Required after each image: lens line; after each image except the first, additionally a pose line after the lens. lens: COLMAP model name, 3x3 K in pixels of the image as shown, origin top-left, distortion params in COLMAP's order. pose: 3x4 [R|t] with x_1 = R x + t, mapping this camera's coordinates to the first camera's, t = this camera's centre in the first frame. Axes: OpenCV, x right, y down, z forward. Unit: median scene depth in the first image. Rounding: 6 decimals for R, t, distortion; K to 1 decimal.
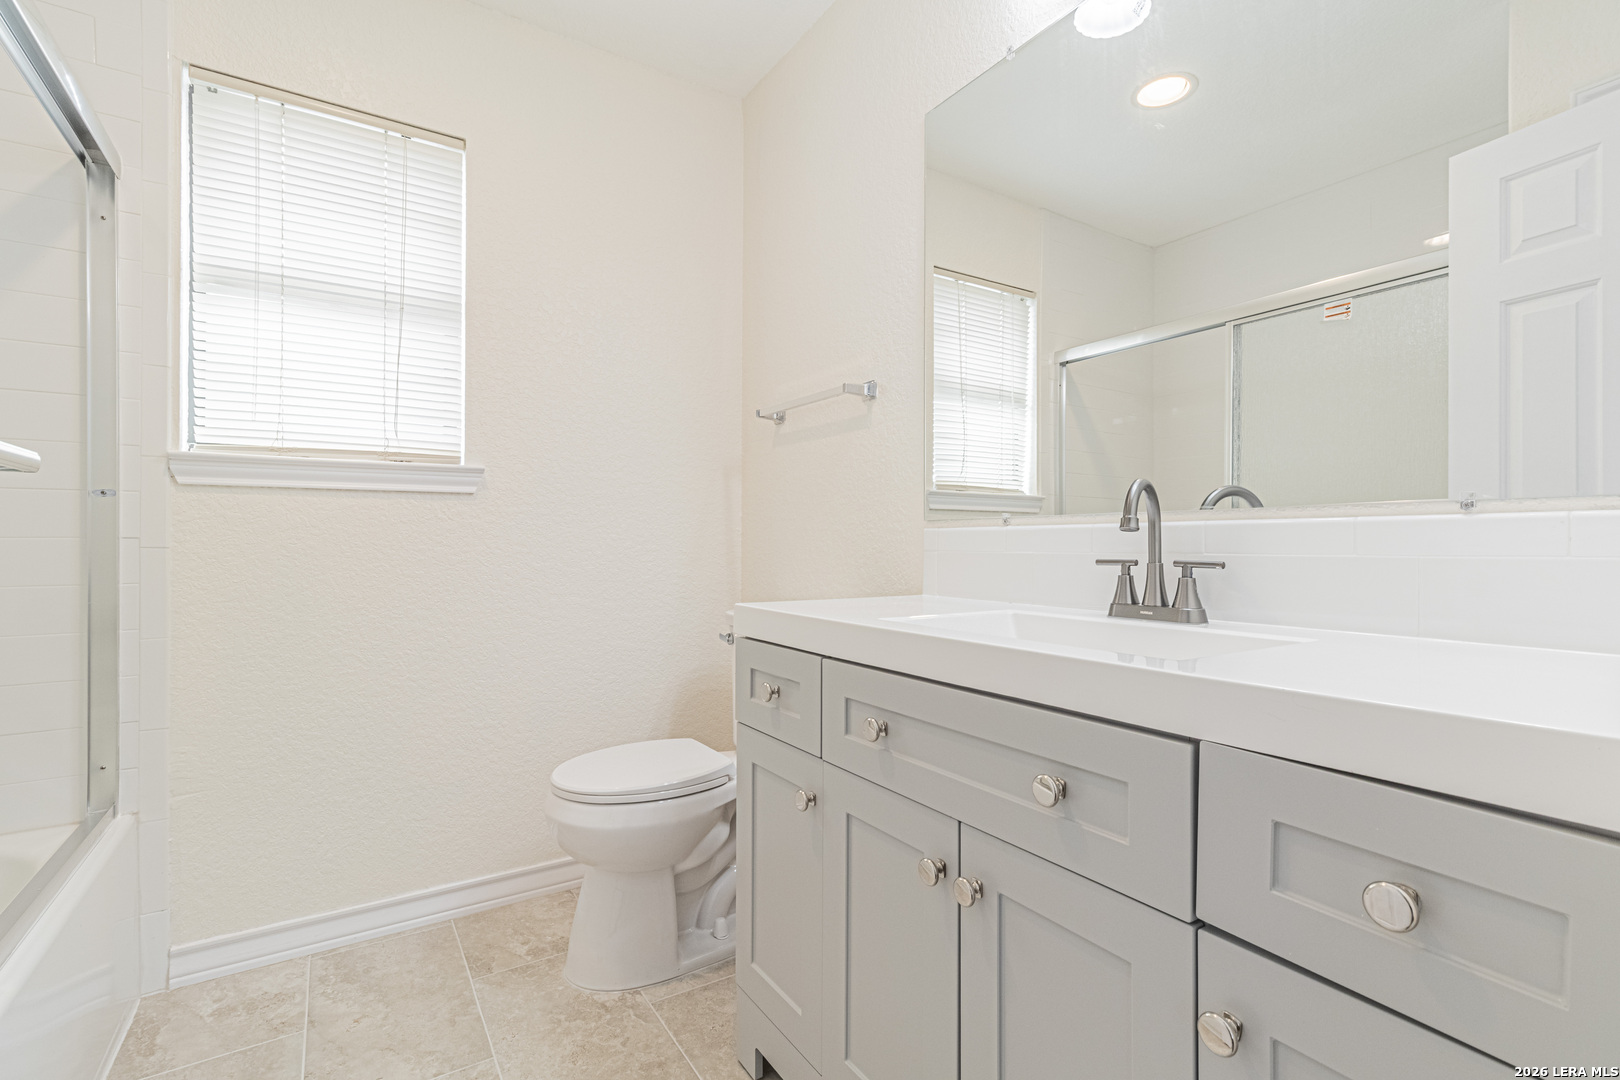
lens RADIAL K [[742.8, 0, 810.0], [0, 742.8, 540.0], [0, 0, 1]] dist [0.003888, 0.000179]
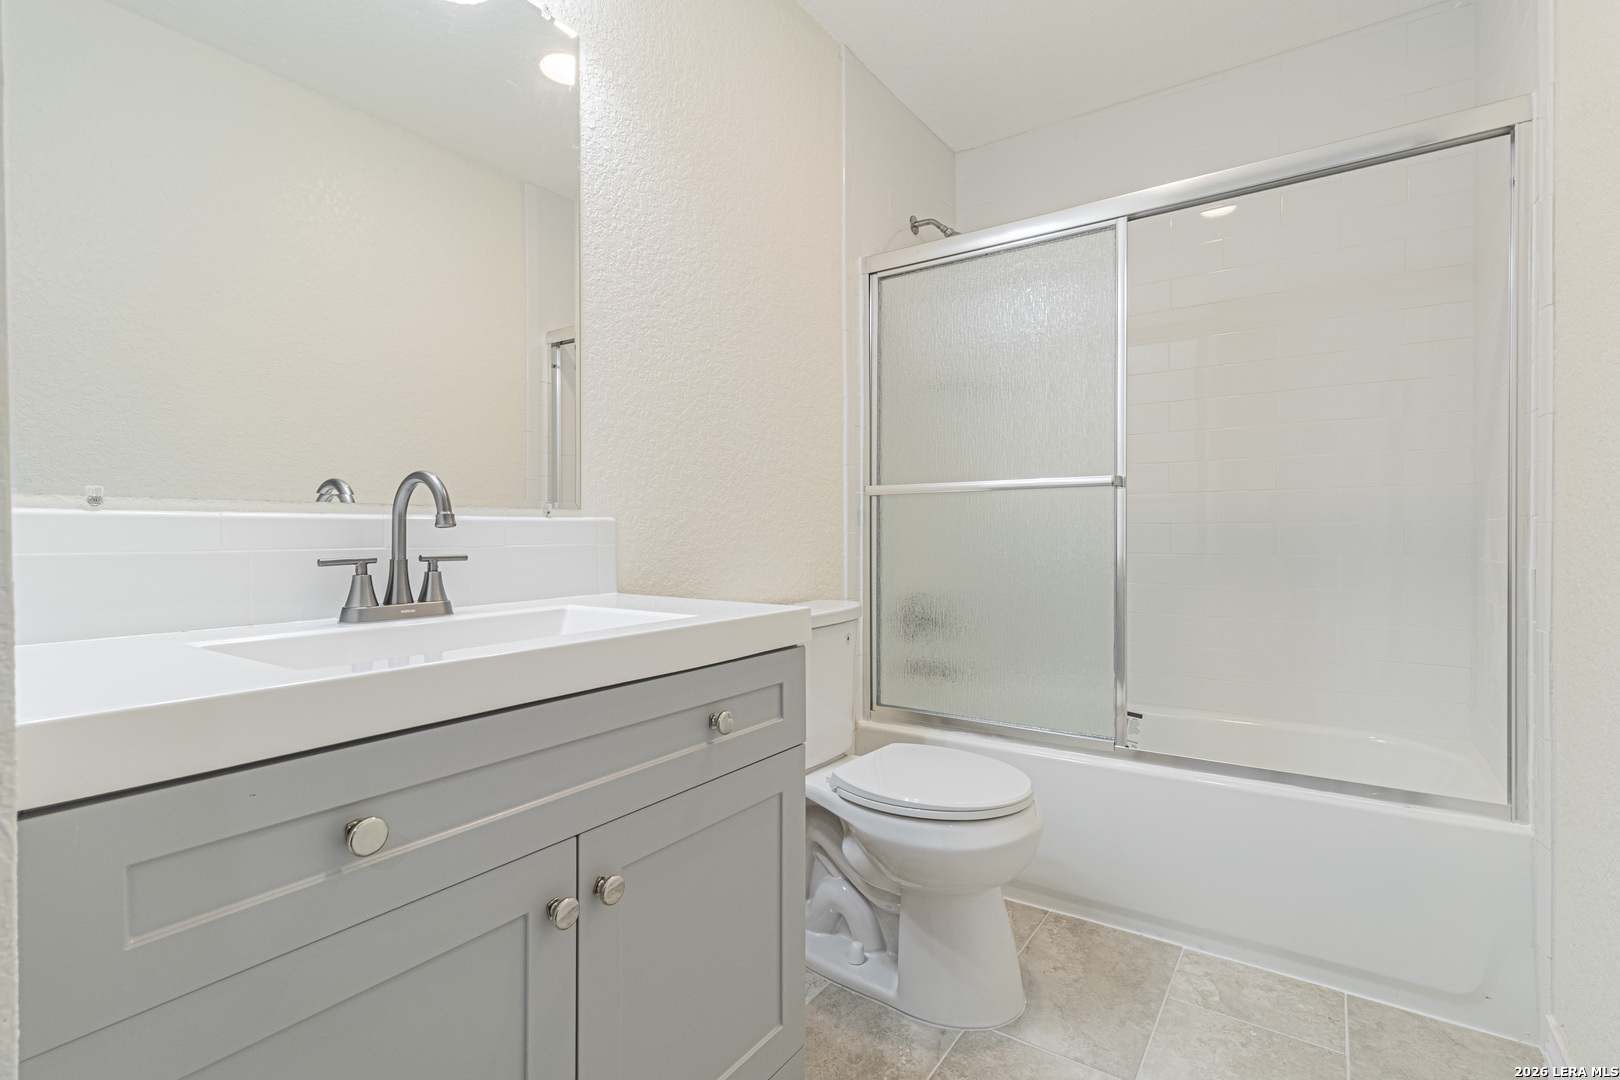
lens RADIAL K [[742.8, 0, 810.0], [0, 742.8, 540.0], [0, 0, 1]] dist [0.003888, 0.000179]
pose [[-0.389979, -0.000637, 0.920824, -0.625183], [-0.002235, 0.999997, -0.000255, 0.005183], [-0.920821, -0.002158, -0.389979, 0.878336]]
